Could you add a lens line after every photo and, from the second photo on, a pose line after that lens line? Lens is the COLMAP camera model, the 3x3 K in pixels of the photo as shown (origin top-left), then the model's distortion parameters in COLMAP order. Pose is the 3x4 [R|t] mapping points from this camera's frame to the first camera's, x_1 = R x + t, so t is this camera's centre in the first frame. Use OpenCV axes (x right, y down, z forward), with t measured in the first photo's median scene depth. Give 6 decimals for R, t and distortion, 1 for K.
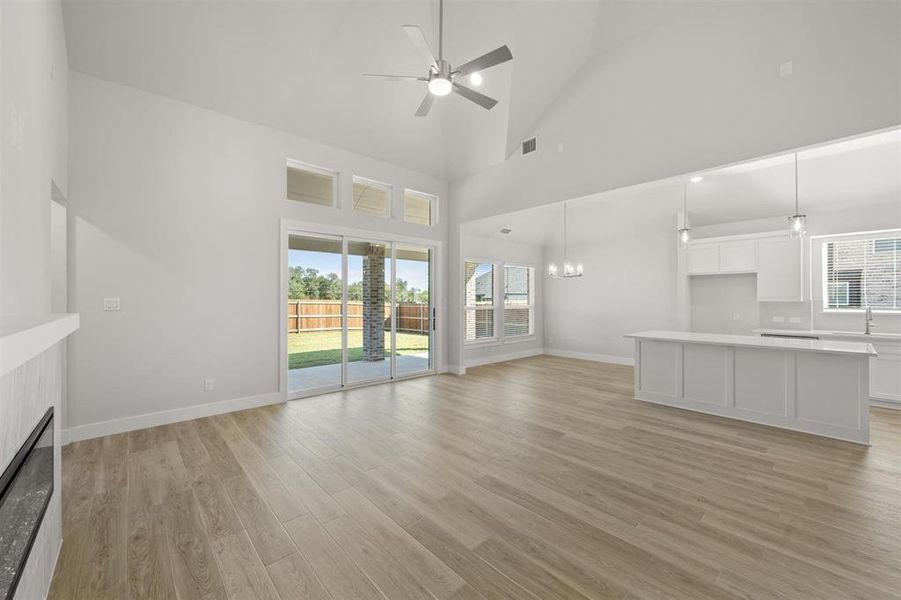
lens RADIAL K [[356.3, 0, 450.5], [0, 356.3, 300.0], [0, 0, 1]] dist [0.000463, 0.000107]
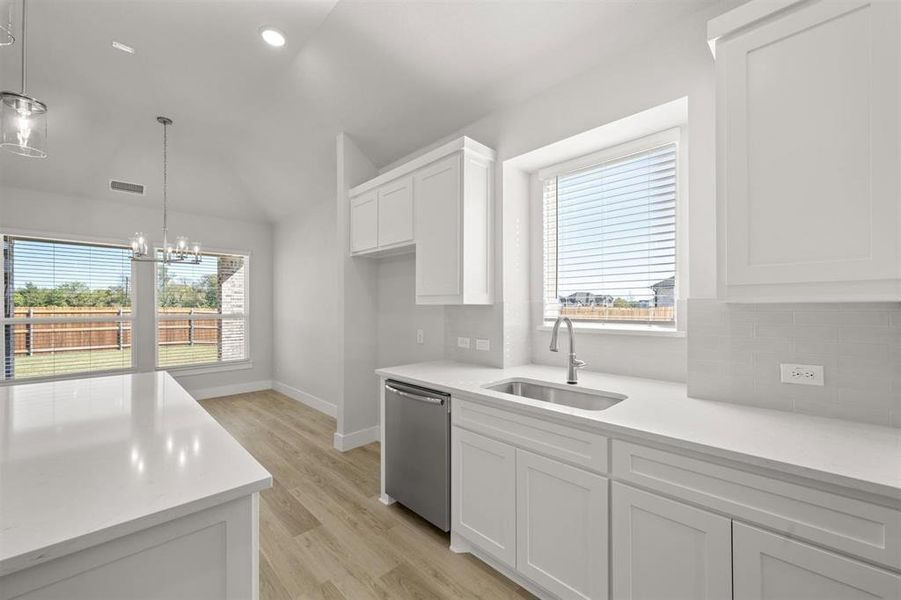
lens RADIAL K [[373.0, 0, 450.5], [0, 373.0, 300.0], [0, 0, 1]] dist [-0.001985, -0.000164]
pose [[0.999521, -0.005457, 0.030464, 0.668426], [0.005986, 0.999832, -0.017301, 0.004425], [-0.030365, 0.017475, 0.999386, 0.379598]]
